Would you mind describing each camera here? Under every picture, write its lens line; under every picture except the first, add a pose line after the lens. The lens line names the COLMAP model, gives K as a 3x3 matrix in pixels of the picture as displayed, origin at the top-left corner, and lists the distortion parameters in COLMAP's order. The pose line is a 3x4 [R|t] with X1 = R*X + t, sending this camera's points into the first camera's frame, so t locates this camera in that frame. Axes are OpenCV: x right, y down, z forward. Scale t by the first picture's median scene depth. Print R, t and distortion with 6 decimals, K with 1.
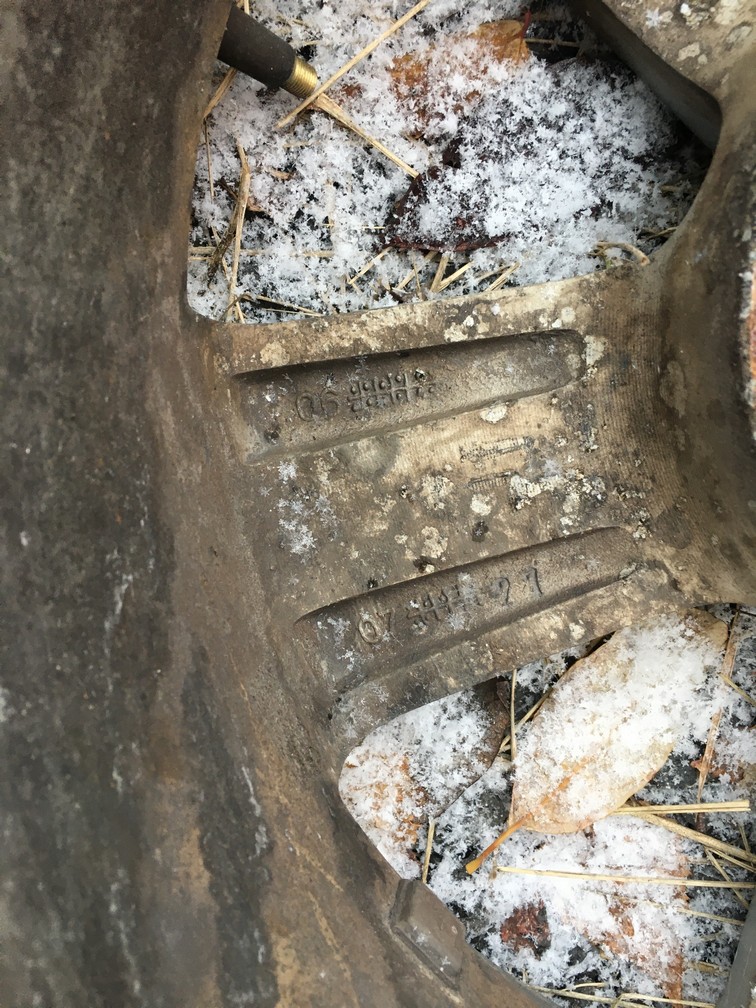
lens RADIAL K [[861.8, 0, 380.2], [0, 861.8, 502.6], [0, 0, 1]] dist [0.070440, -0.103416]
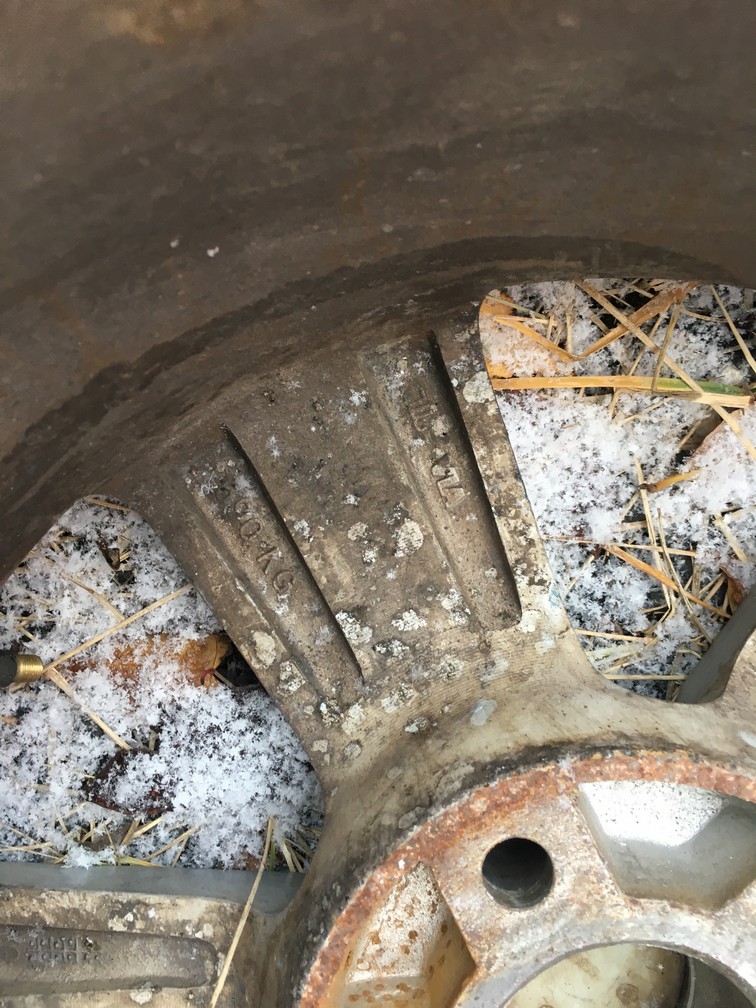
lens RADIAL K [[861.8, 0, 381.3], [0, 861.8, 508.0], [0, 0, 1]] dist [0.070440, -0.103416]
pose [[0.986425, 0.130016, 0.100310, 0.238191], [-0.121699, 0.988919, -0.085017, -0.669435], [-0.110252, 0.071655, 0.991317, -0.243206]]
